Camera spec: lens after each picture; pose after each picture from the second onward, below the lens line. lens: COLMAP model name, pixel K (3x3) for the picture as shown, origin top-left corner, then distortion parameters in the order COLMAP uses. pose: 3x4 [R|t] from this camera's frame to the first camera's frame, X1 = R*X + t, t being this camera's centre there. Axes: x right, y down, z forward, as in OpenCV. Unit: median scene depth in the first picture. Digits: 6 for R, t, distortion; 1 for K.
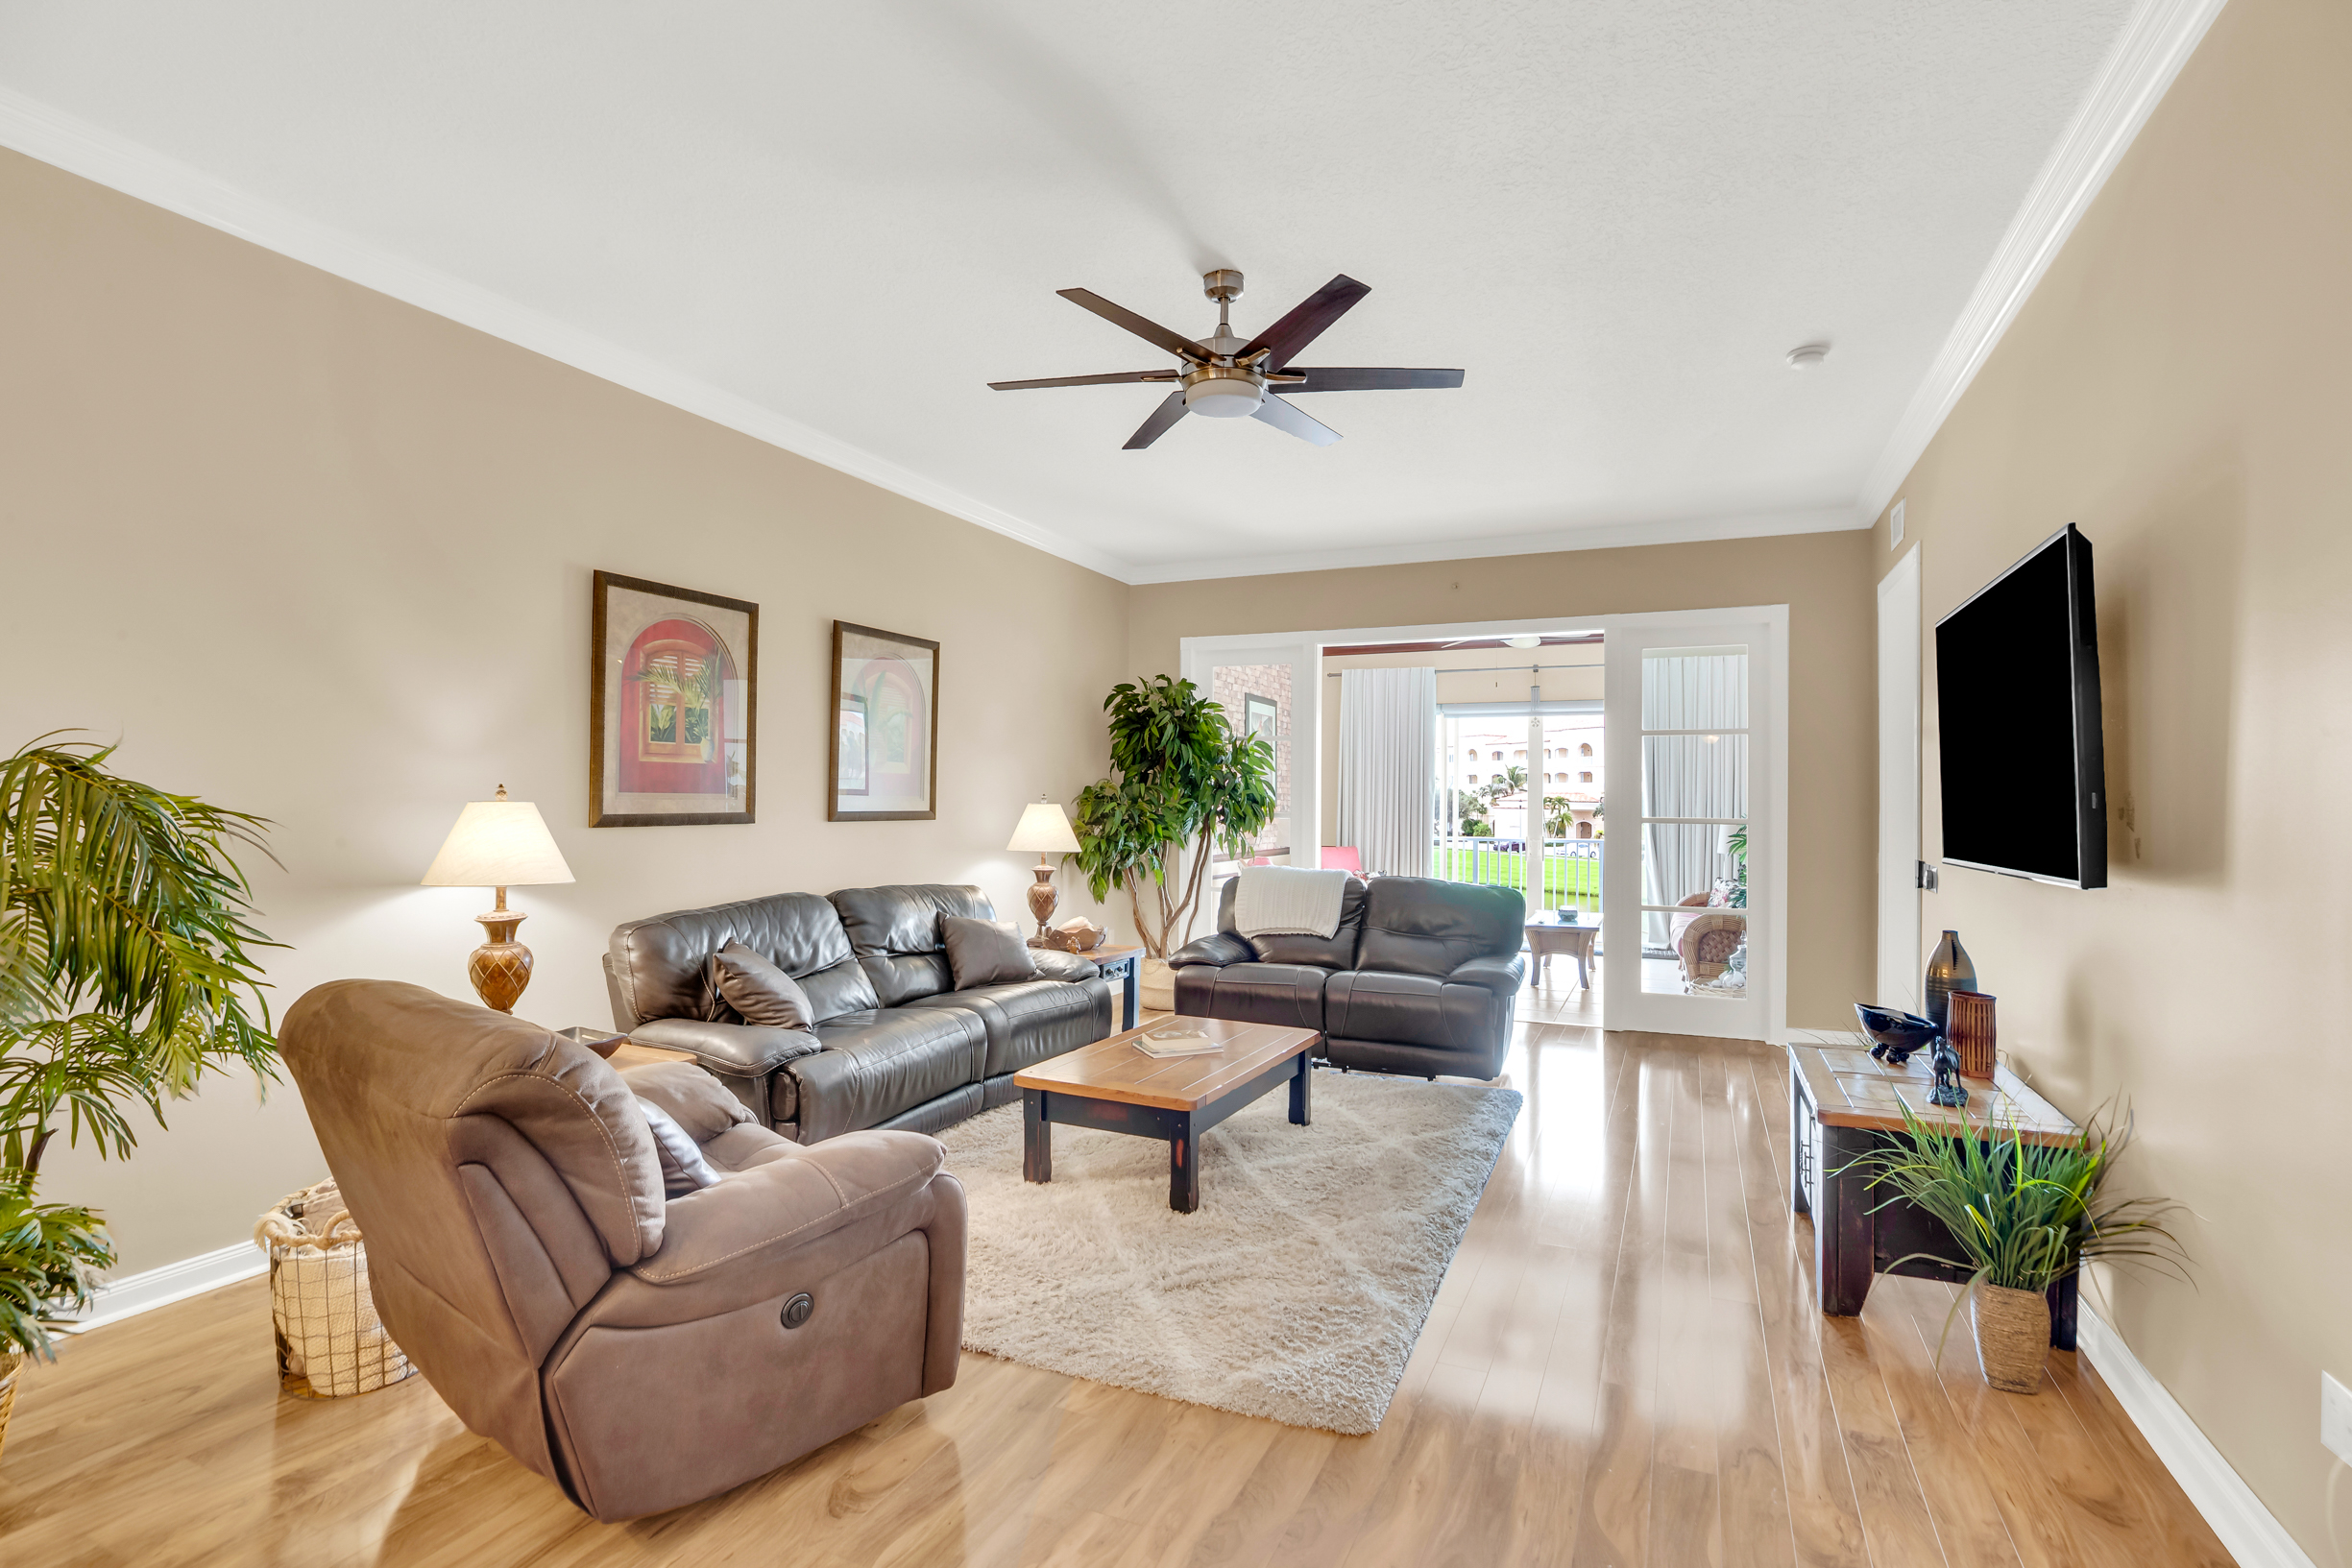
lens RADIAL K [[1102.3, 0, 1192.6], [0, 1102.3, 793.5], [0, 0, 1]] dist [-0.049134, 0.016759]
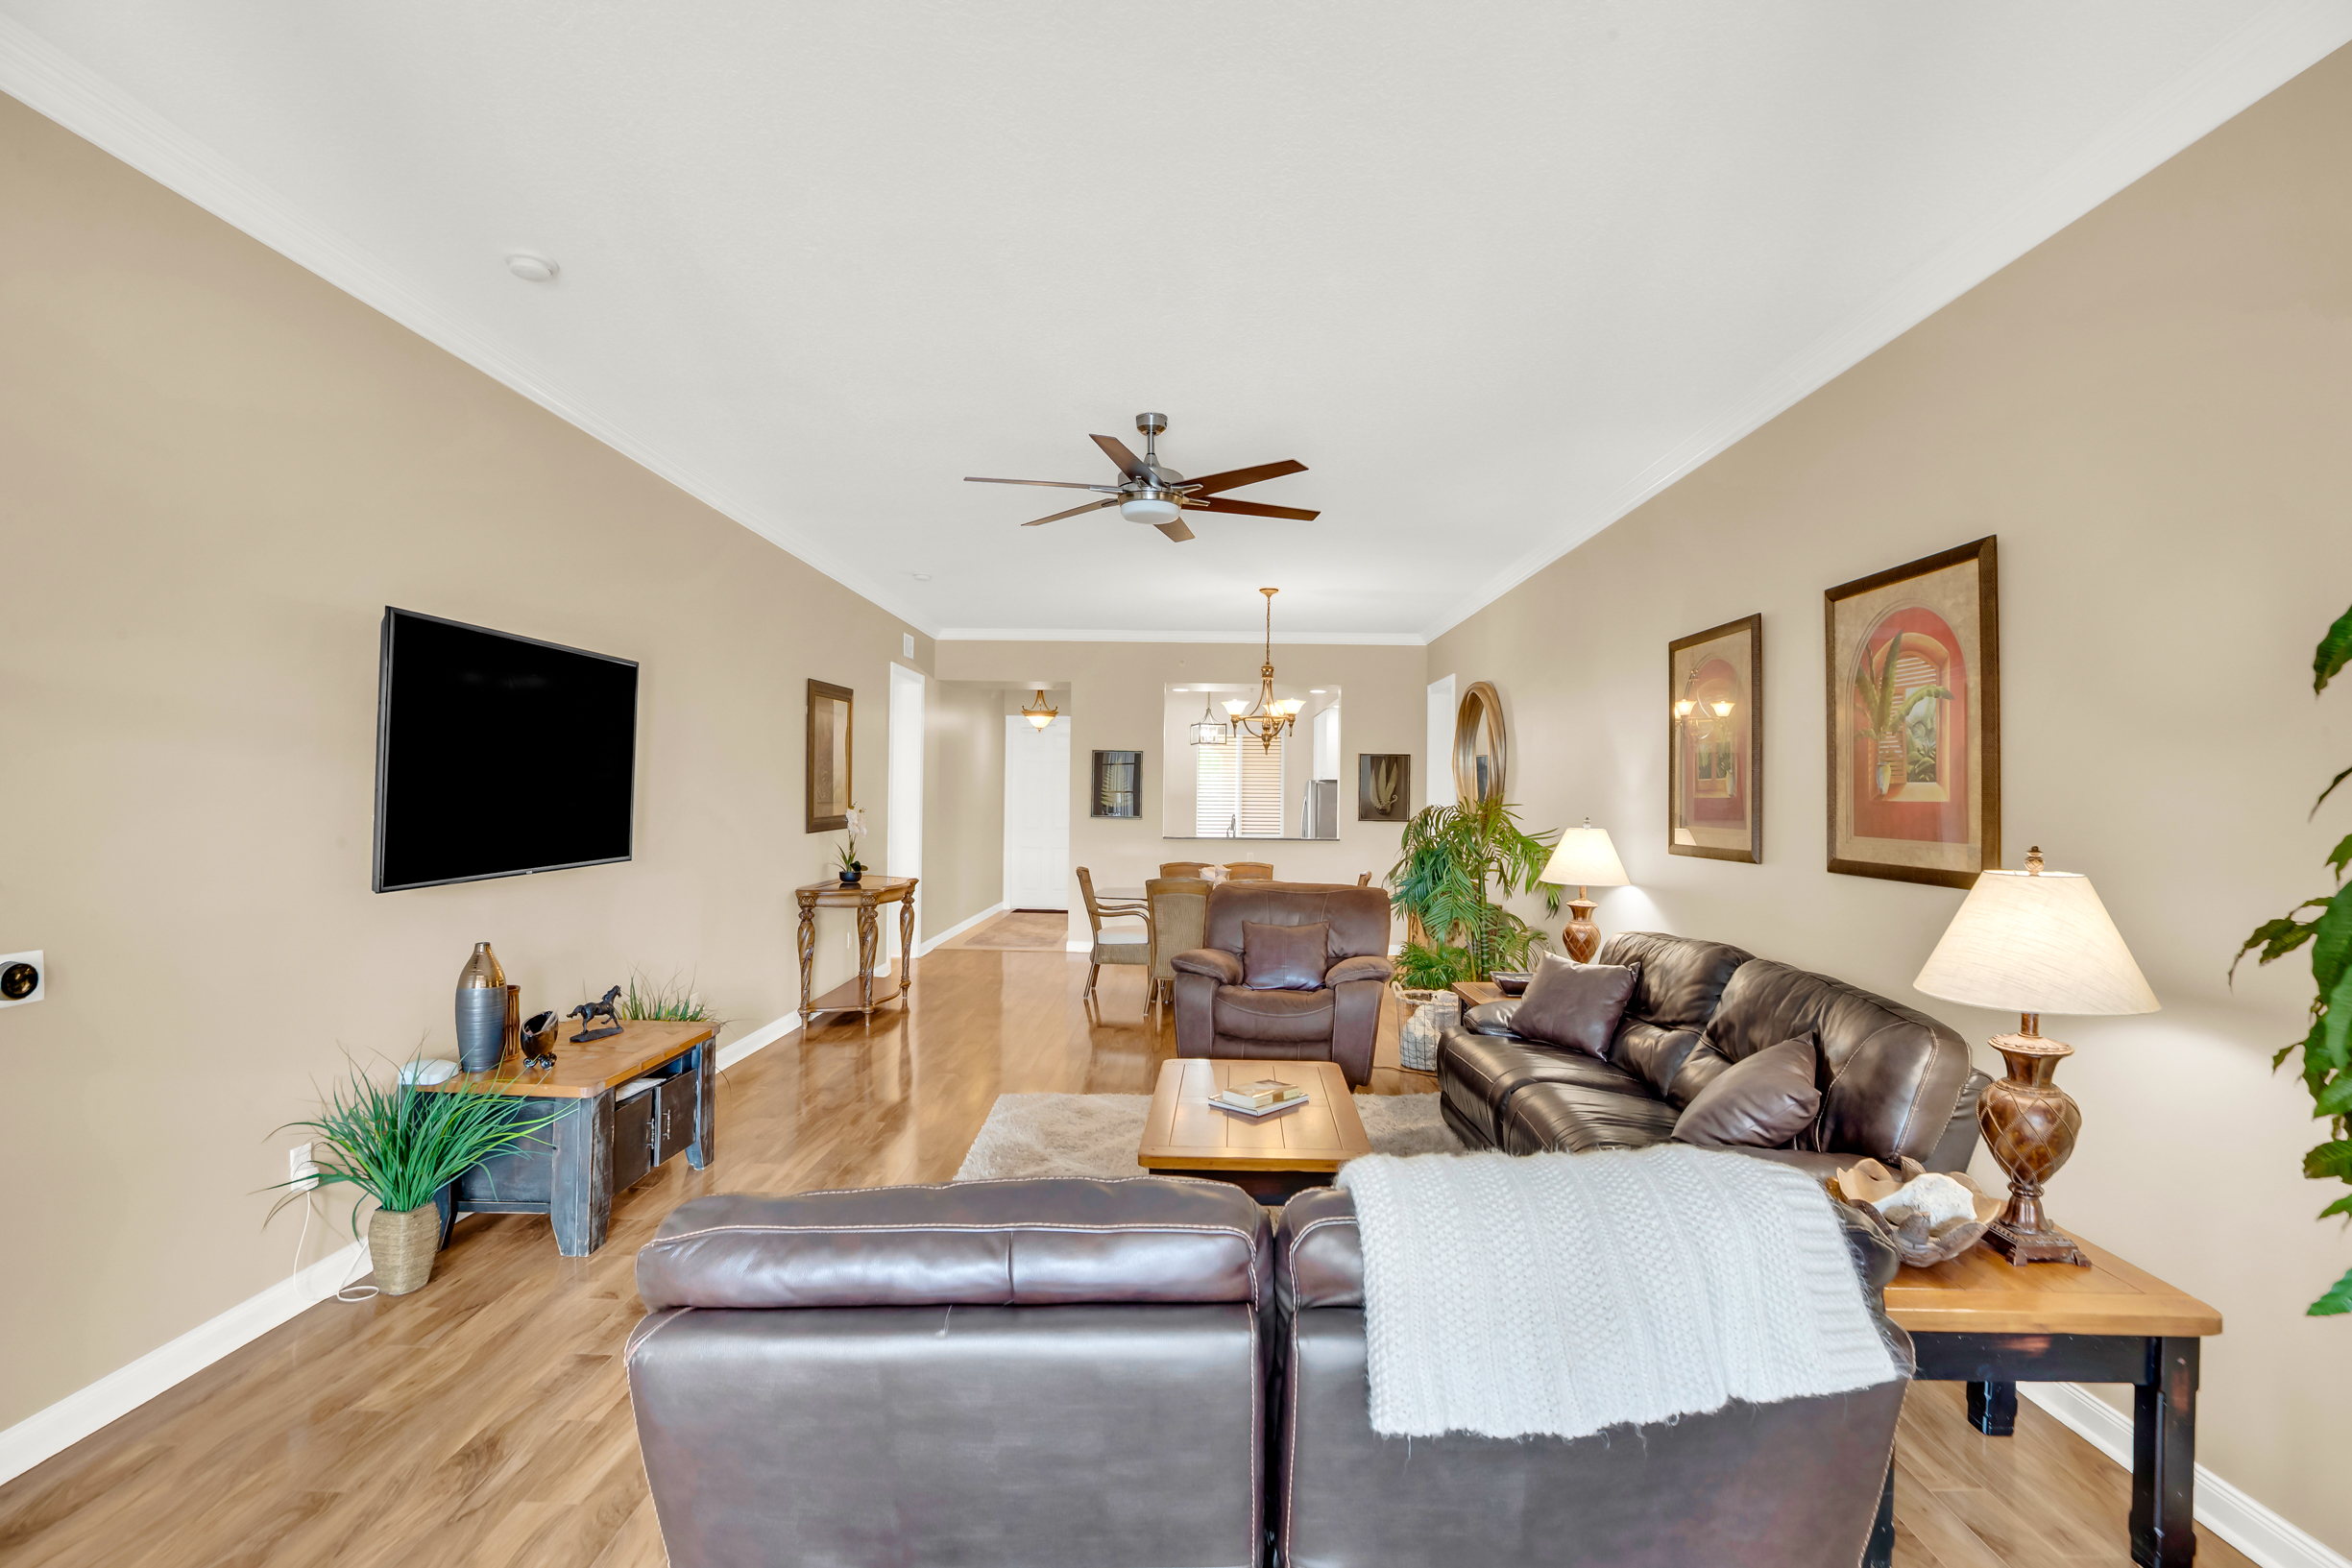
lens RADIAL K [[1102.3, 0, 1192.6], [0, 1102.3, 793.5], [0, 0, 1]] dist [-0.049134, 0.016759]
pose [[-0.915095, -0.018941, -0.402793, 0.306873], [-0.016323, 0.999817, -0.009932, -0.011082], [0.402908, -0.002514, -0.915237, 1.362130]]
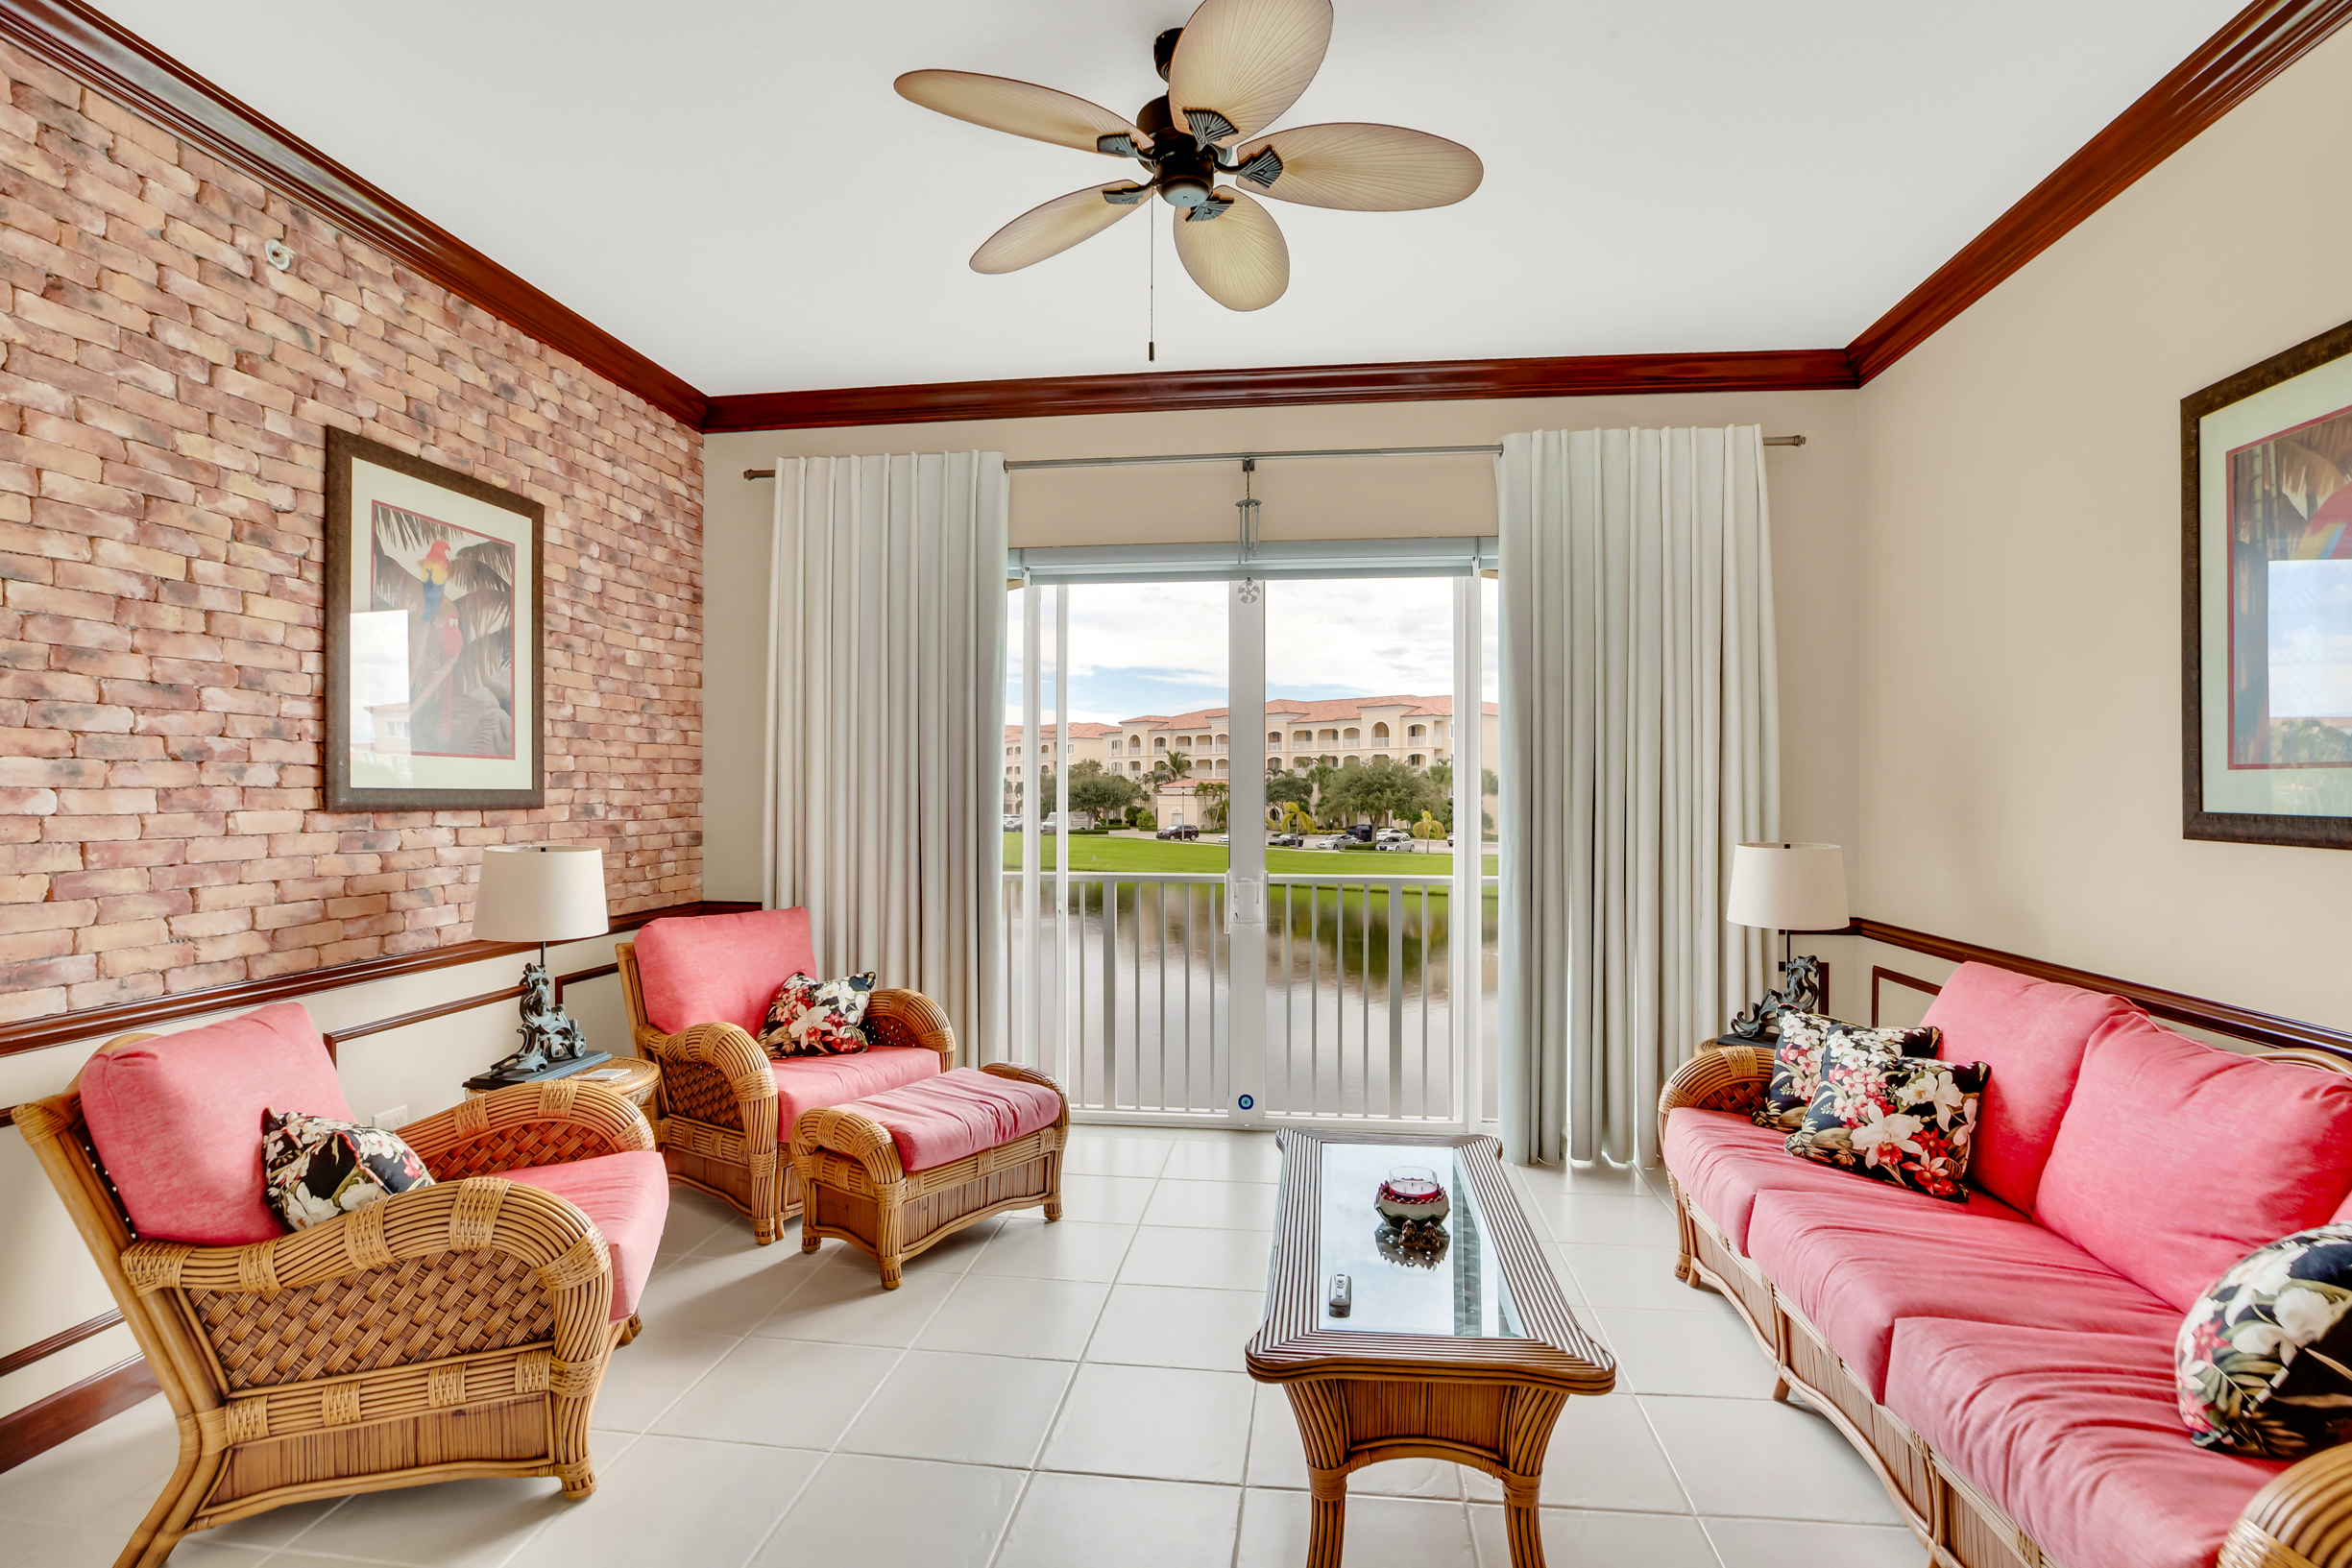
lens RADIAL K [[1102.3, 0, 1192.6], [0, 1102.3, 793.5], [0, 0, 1]] dist [-0.049134, 0.016759]
pose [[0.955257, -0.006278, 0.295709, 0.328706], [0.002856, 0.999924, 0.012002, 0.007127], [-0.295762, -0.010621, 0.955203, 1.175542]]
